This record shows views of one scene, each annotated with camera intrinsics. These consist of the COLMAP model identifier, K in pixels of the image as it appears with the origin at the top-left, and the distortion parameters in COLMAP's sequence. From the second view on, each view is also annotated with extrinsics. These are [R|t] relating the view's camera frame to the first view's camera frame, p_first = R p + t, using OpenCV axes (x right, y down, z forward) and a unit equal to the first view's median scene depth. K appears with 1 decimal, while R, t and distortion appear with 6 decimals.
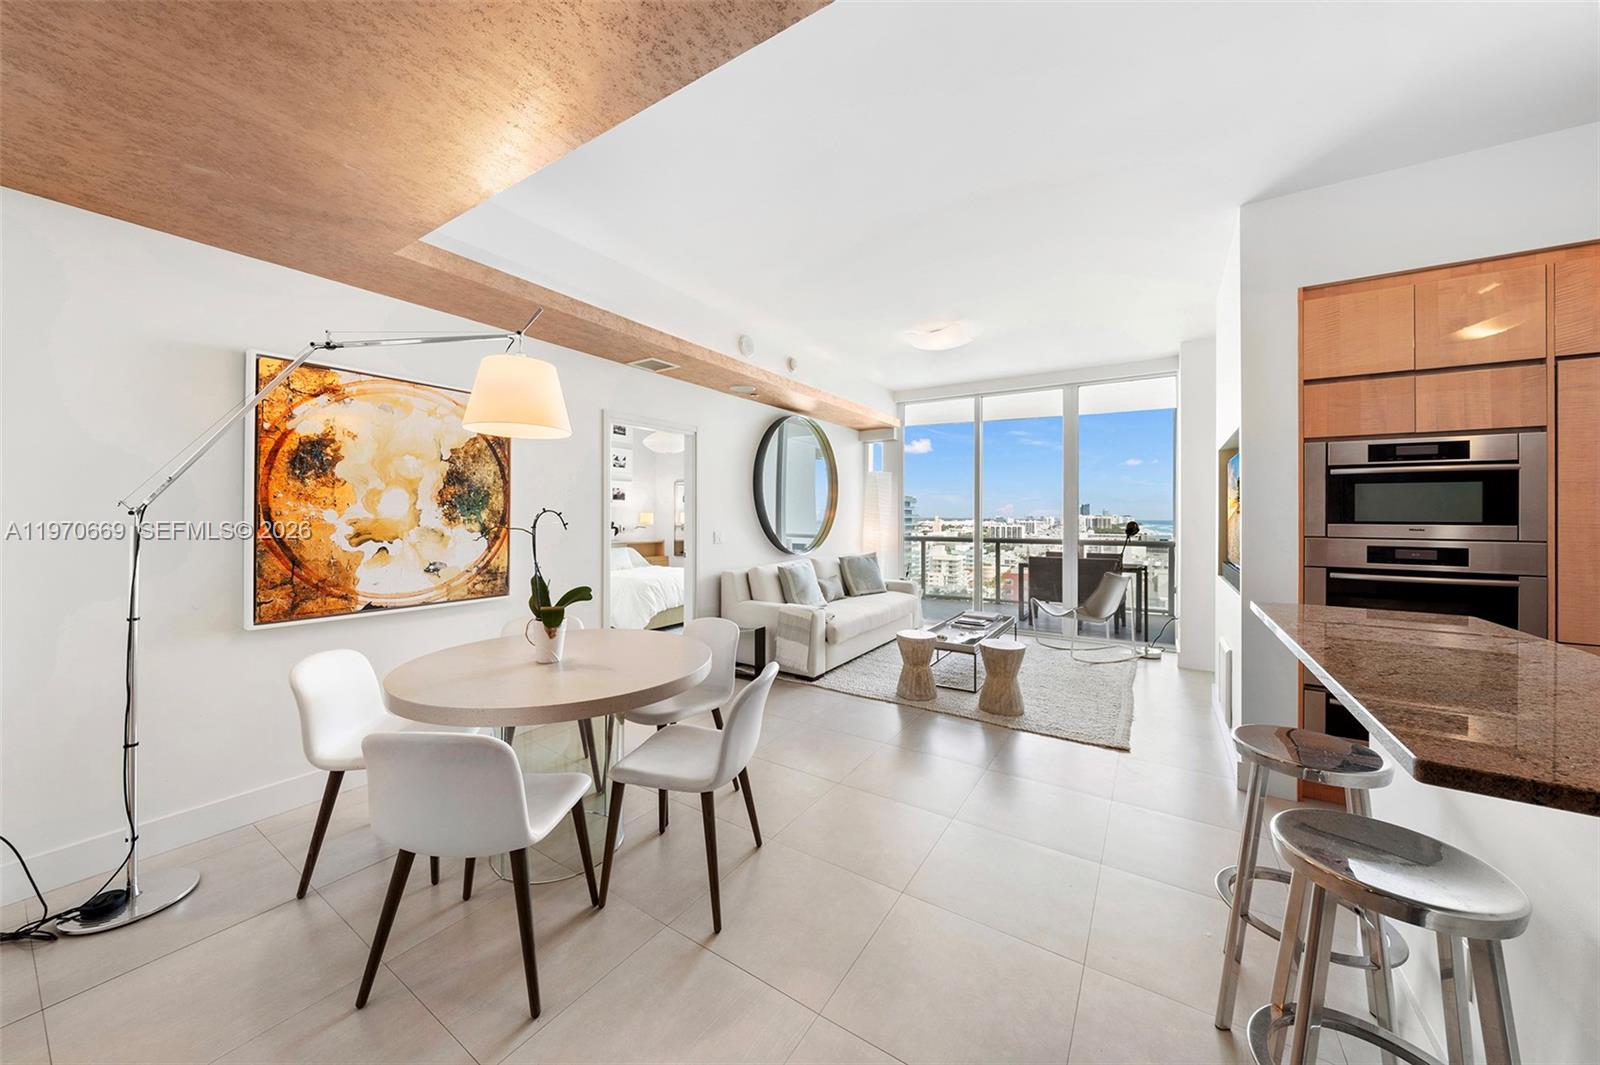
lens RADIAL K [[552.5, 0, 796.1], [0, 552.5, 517.2], [0, 0, 1]] dist [-0.000323, -0.000064]
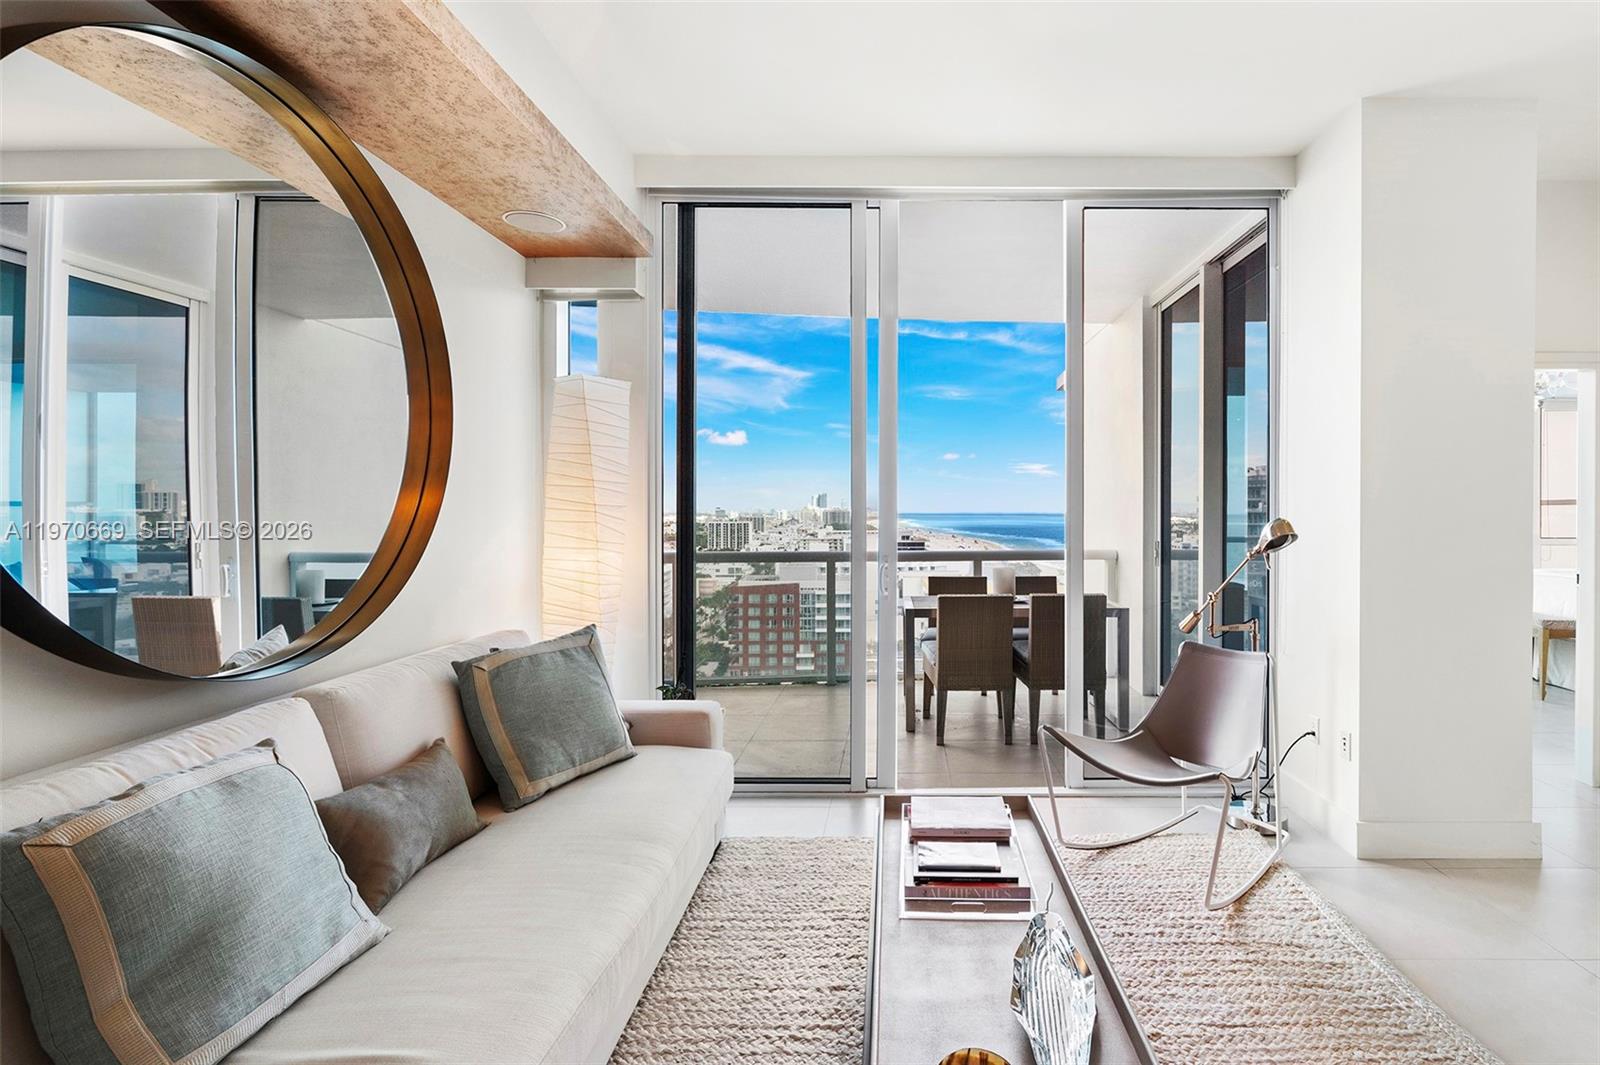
lens RADIAL K [[768.3, 0, 900.7], [0, 768.3, 517.6], [0, 0, 1]] dist [-0.013893, 0.000002]
pose [[0.835134, -0.008611, 0.549979, 0.064601], [0.003774, 0.999944, 0.009926, 0.000554], [-0.550033, -0.006214, 0.835120, 0.669467]]
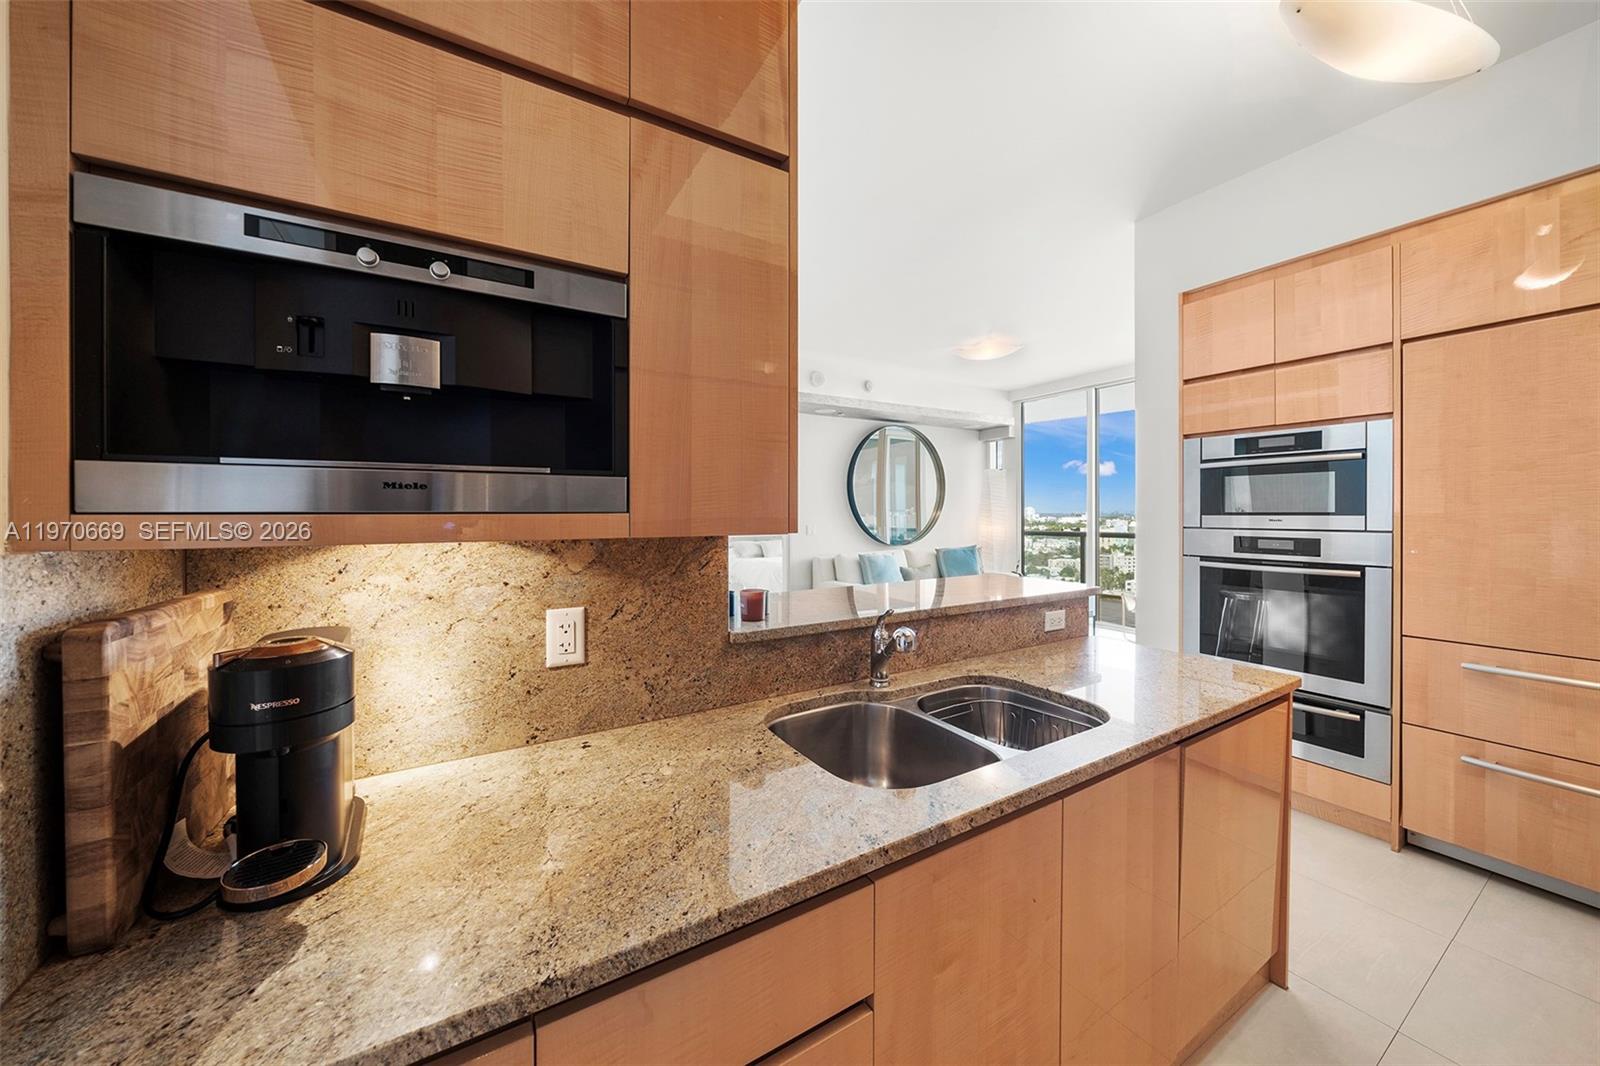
lens RADIAL K [[550.2, 0, 795.0], [0, 550.2, 515.8], [0, 0, 1]] dist [-0.004173, -0.000159]
pose [[0.898193, -0.006782, -0.439550, 0.361012], [0.008150, 0.999966, 0.001223, 0.002779], [0.439526, -0.004681, 0.898217, -0.139808]]
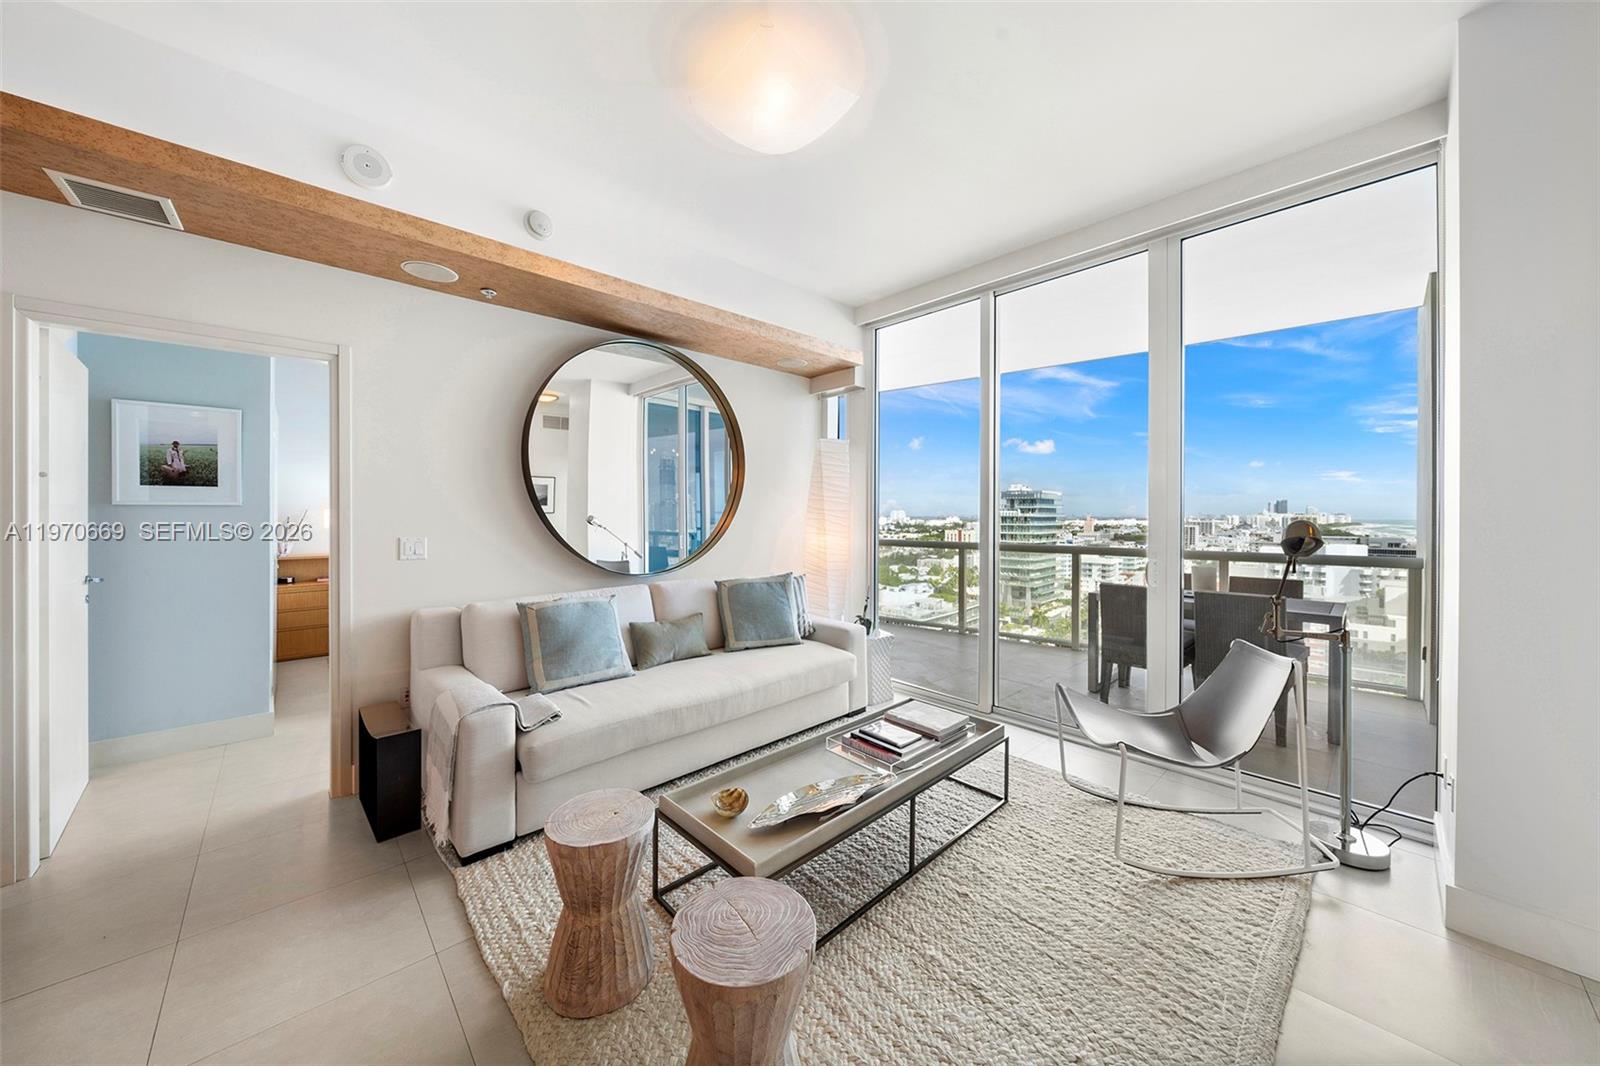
lens RADIAL K [[550.2, 0, 795.0], [0, 550.2, 515.8], [0, 0, 1]] dist [-0.004173, -0.000159]
pose [[0.970684, -0.000930, -0.240358, 0.347788], [0.000750, 0.999999, -0.000844, 0.005134], [0.240358, 0.000639, 0.970684, 0.528195]]
